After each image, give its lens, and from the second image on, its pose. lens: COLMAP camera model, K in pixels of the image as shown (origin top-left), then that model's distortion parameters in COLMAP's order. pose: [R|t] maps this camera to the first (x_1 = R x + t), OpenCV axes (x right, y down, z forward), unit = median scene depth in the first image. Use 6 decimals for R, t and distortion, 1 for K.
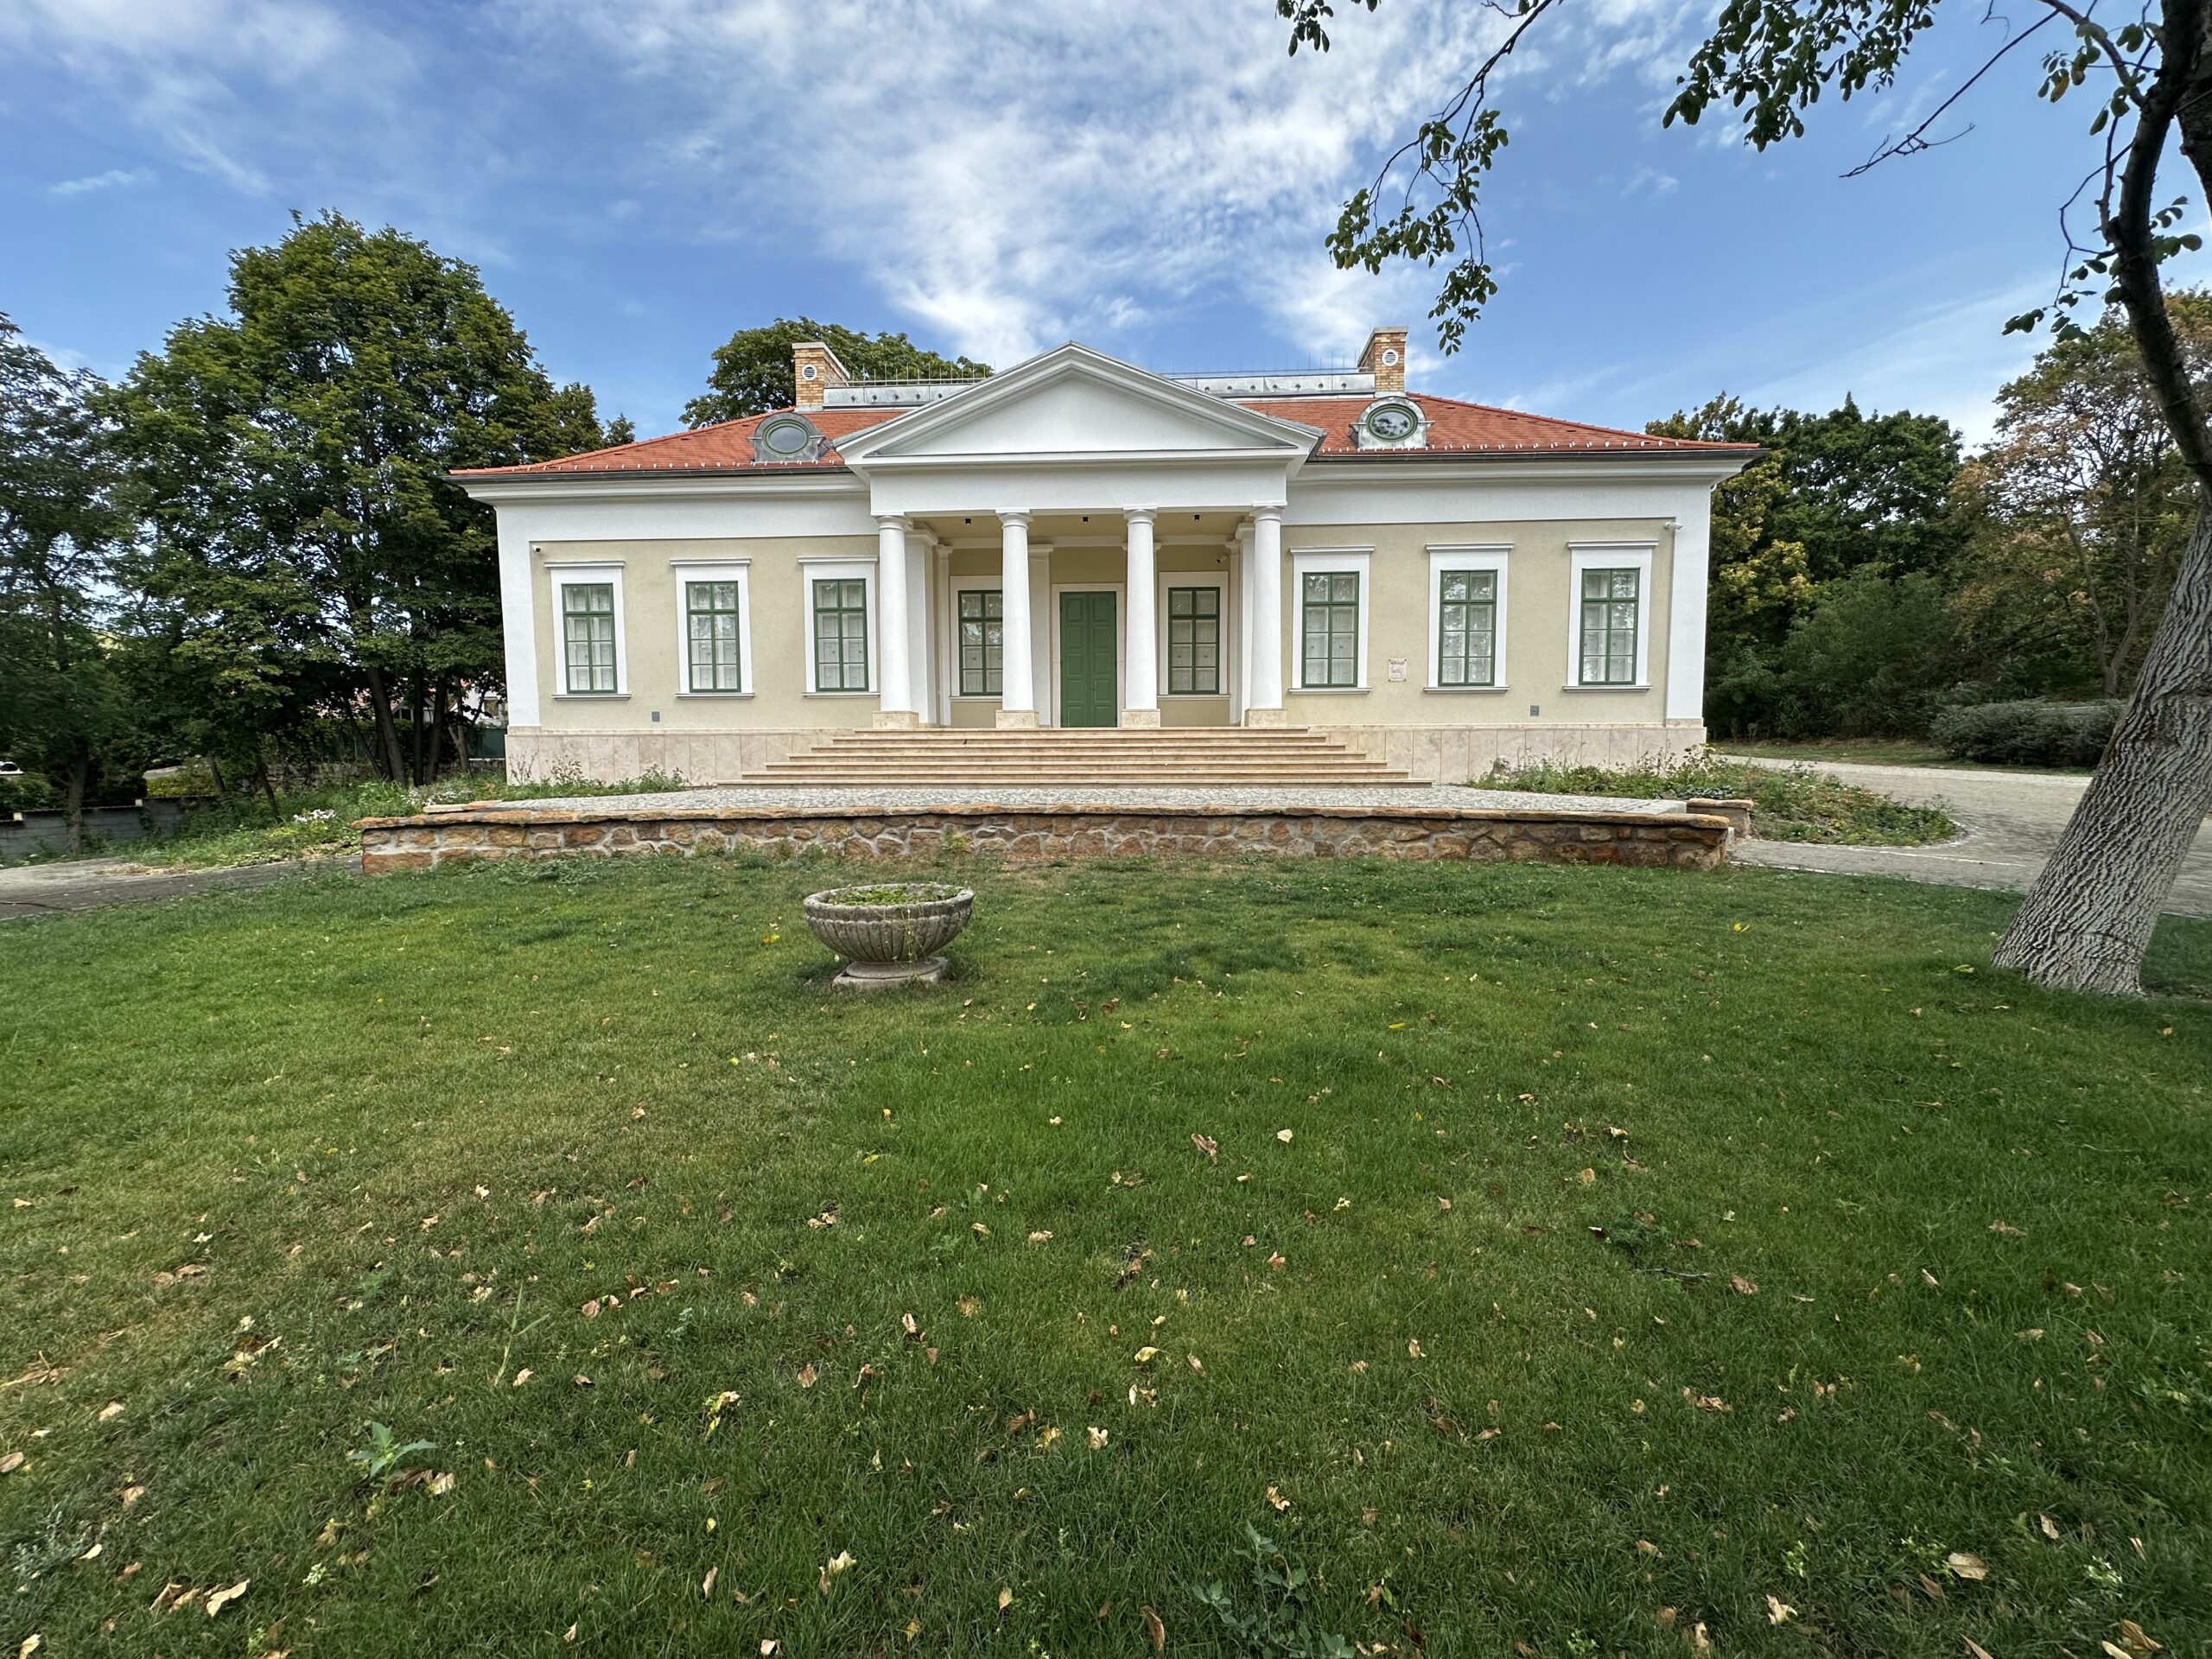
lens RADIAL K [[884.8, 0, 1098.5], [0, 884.8, 832.6], [0, 0, 1]] dist [-0.006115, 0.000657]
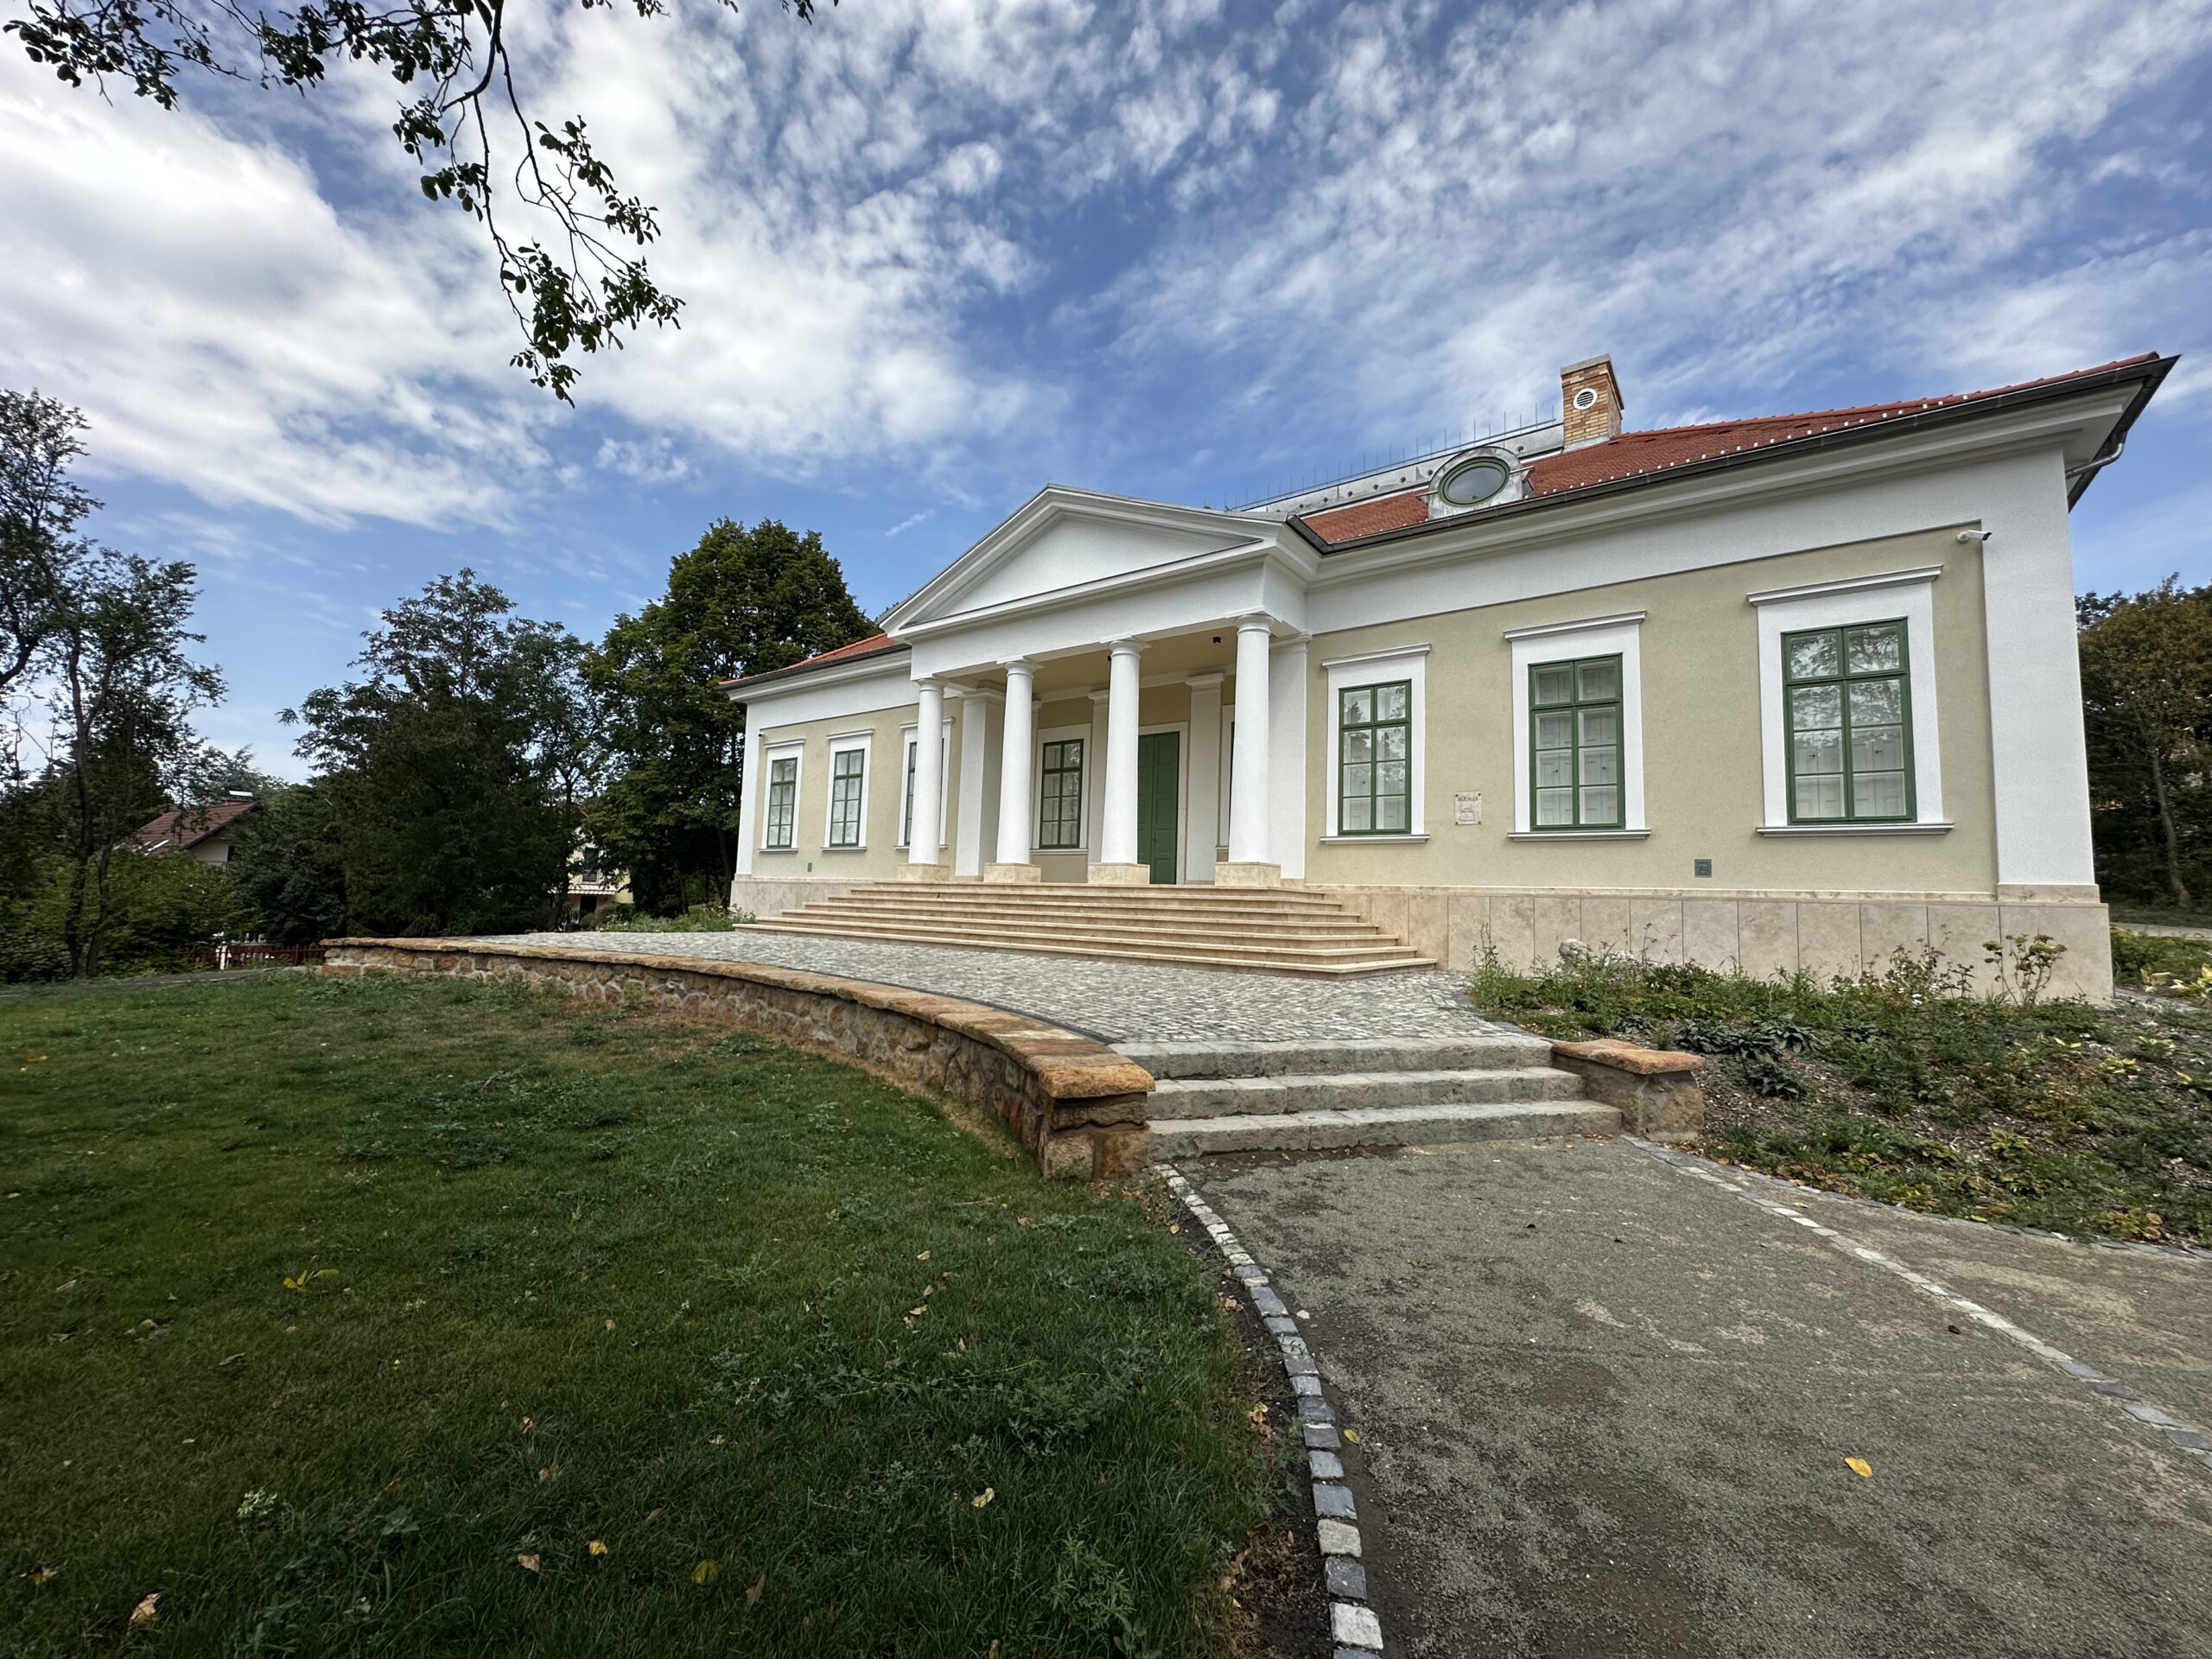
lens RADIAL K [[884.8, 0, 1101.8], [0, 884.8, 825.9], [0, 0, 1]] dist [-0.006115, 0.000657]
pose [[0.828062, -0.018710, -0.560325, 0.466632], [-0.082815, 0.984397, -0.155255, -0.036968], [0.554487, 0.174964, 0.813592, 0.263495]]
